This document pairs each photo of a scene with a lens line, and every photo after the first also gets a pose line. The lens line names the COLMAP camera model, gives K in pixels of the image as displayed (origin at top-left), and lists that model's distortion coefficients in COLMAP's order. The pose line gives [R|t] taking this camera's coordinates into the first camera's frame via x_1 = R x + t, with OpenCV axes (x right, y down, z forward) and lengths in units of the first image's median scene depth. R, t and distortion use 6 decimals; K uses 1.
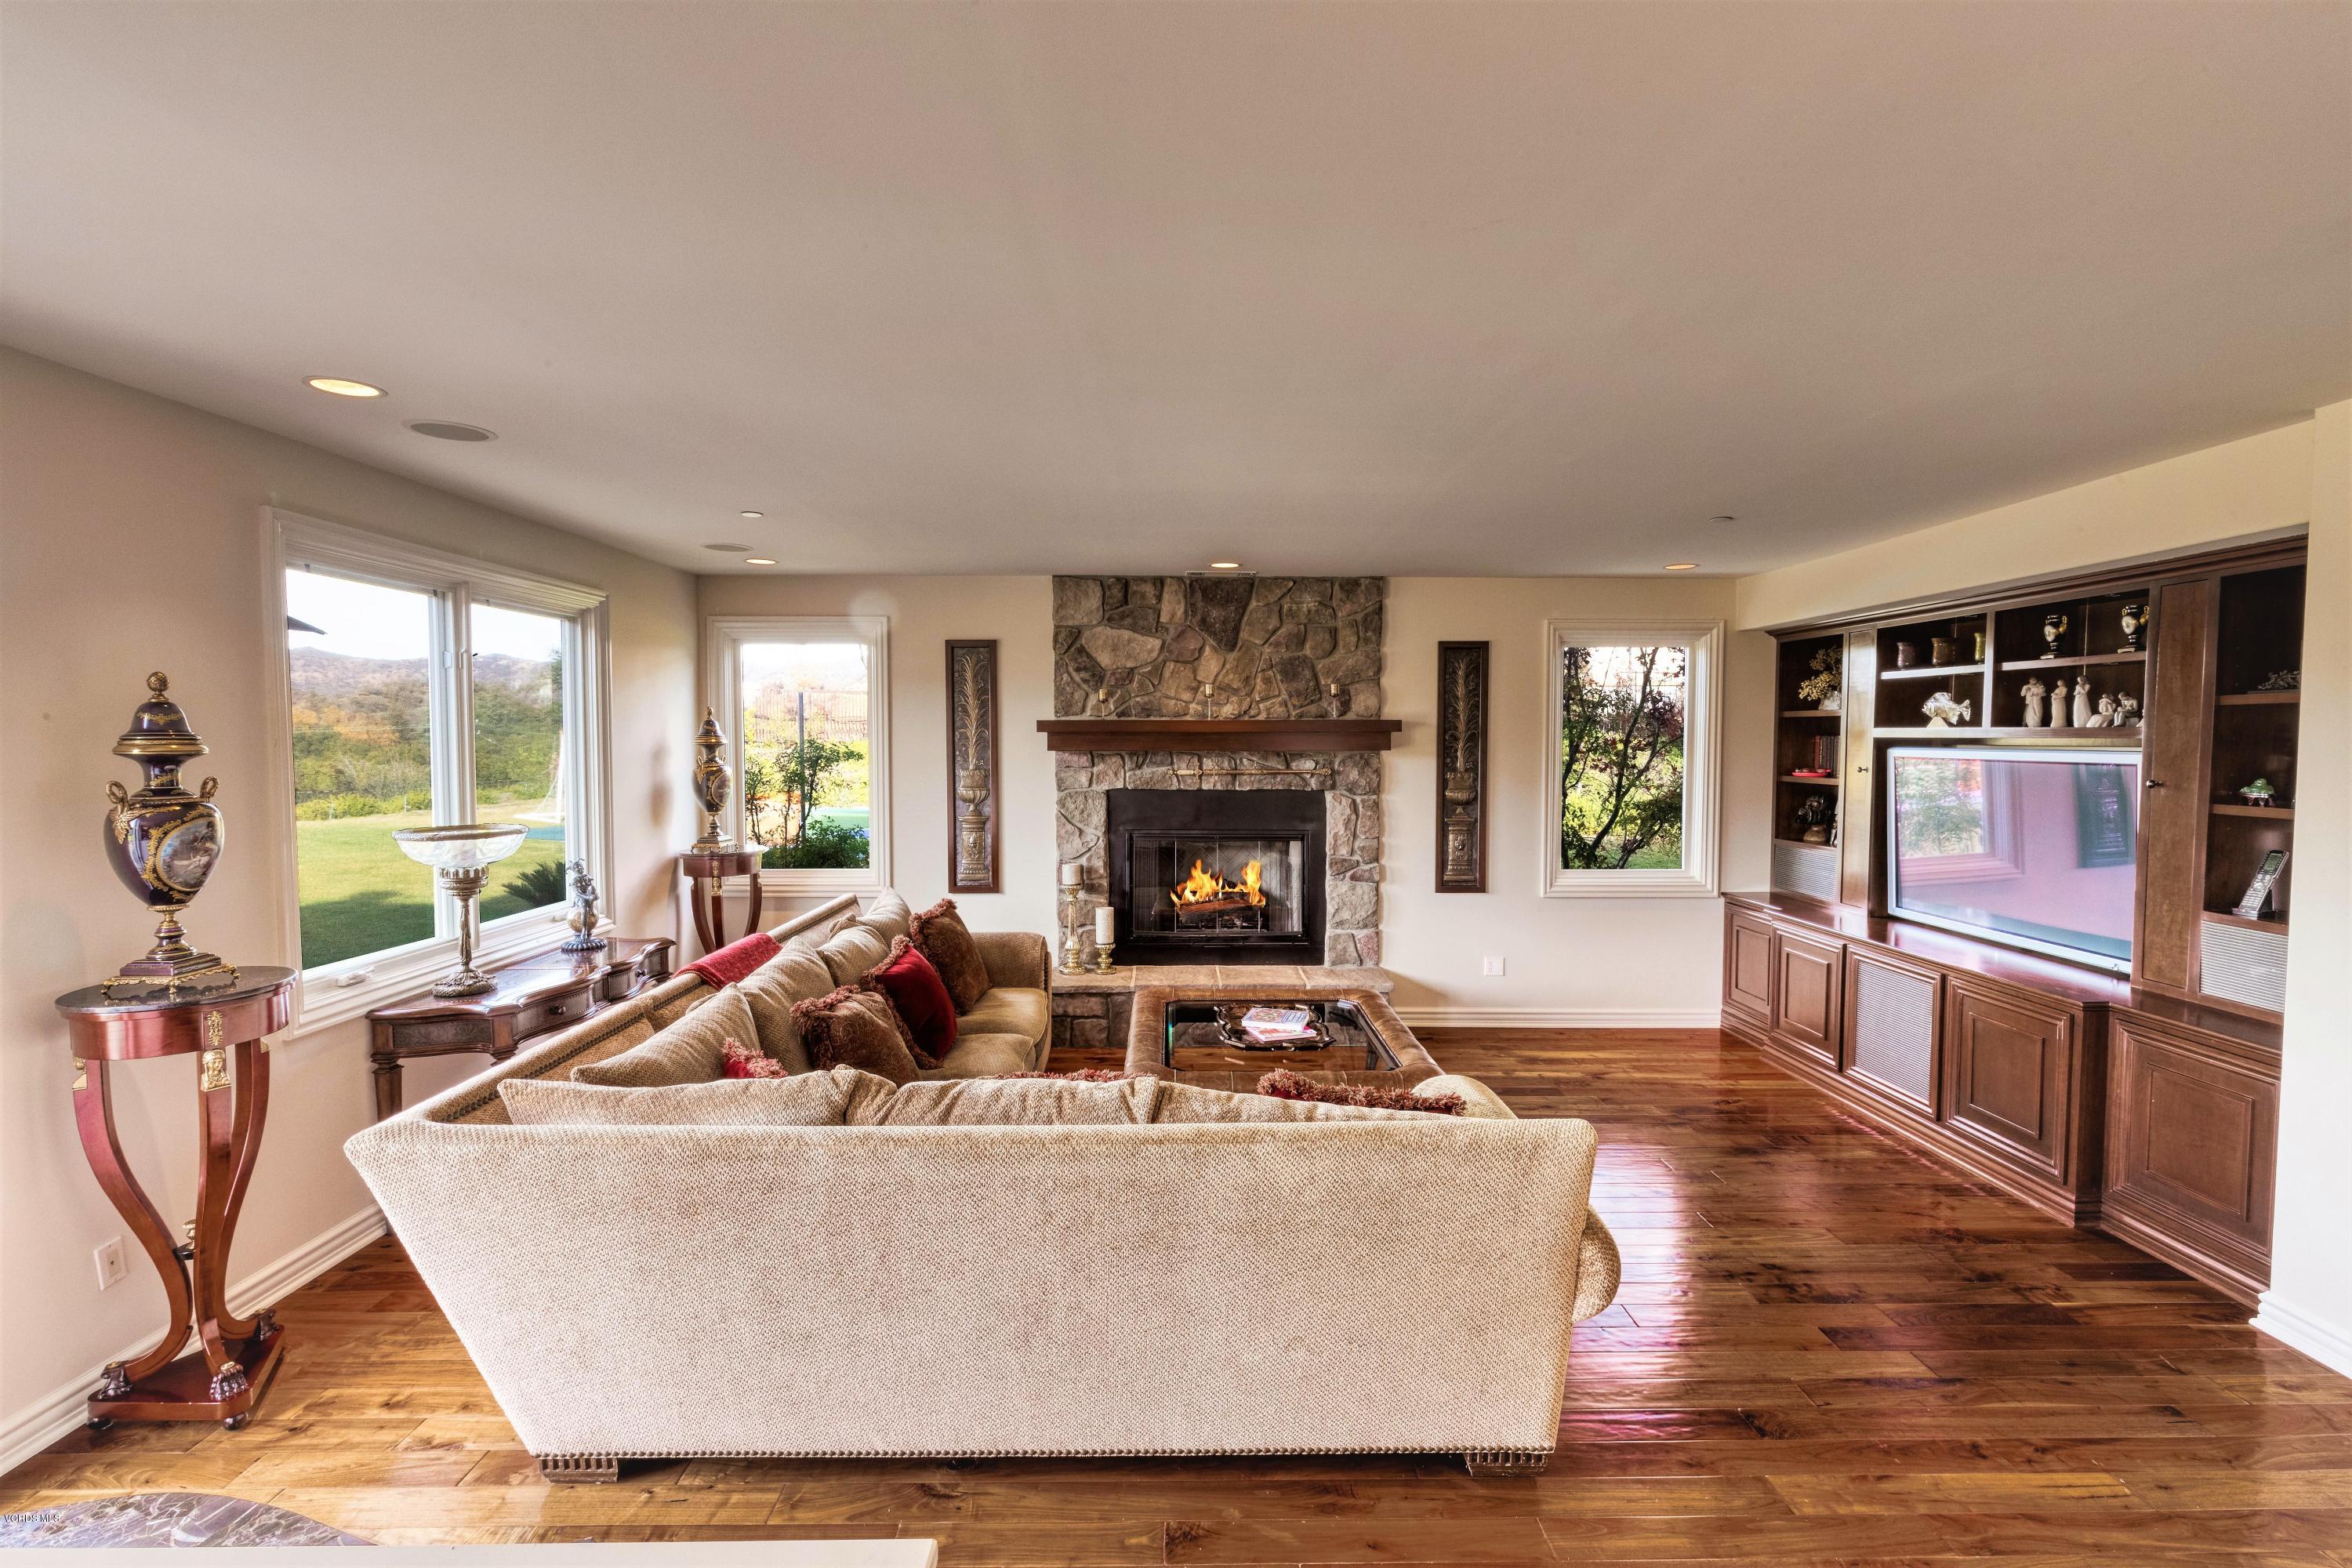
lens RADIAL K [[1074.6, 0, 1181.2], [0, 1074.6, 787.0], [0, 0, 1]] dist [-0.002268, 0.000290]
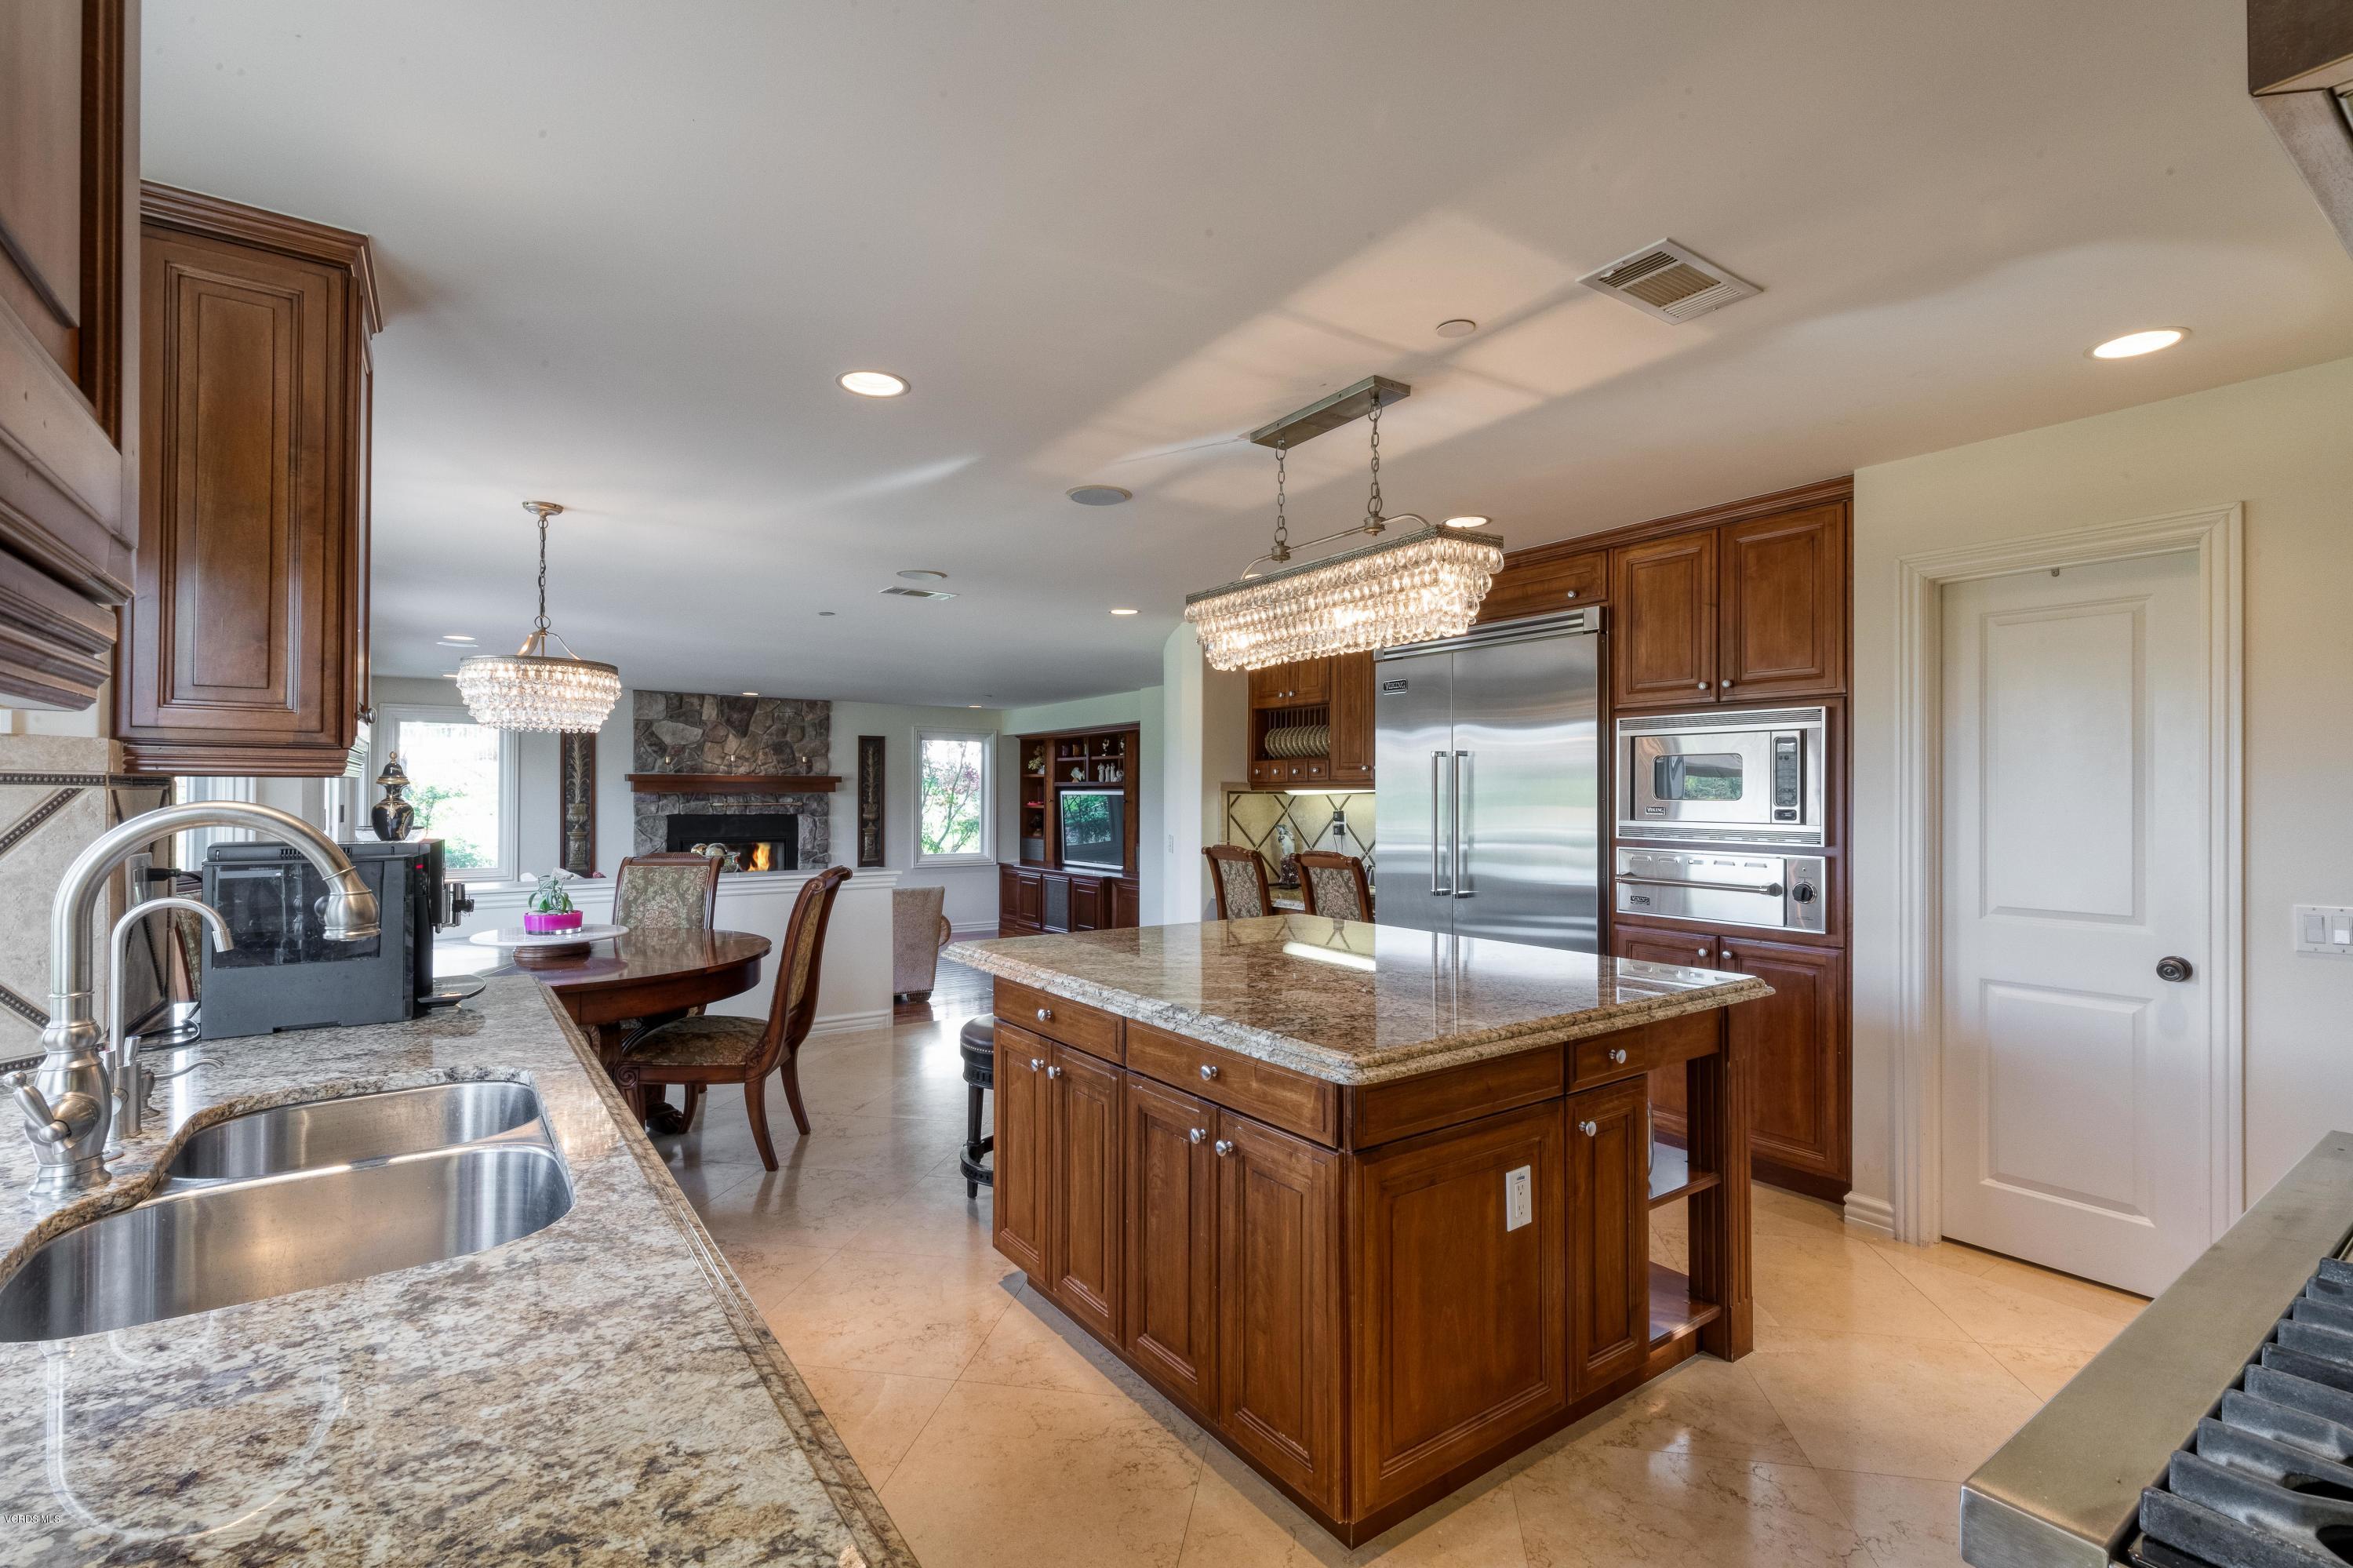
lens RADIAL K [[1075.1, 0, 1186.2], [0, 1075.1, 788.1], [0, 0, 1]] dist [-0.002268, 0.000290]
pose [[0.822847, 0.004908, 0.568242, -0.368318], [0.024991, 0.998683, -0.044815, 0.058352], [-0.567714, 0.051077, 0.821640, -0.899836]]
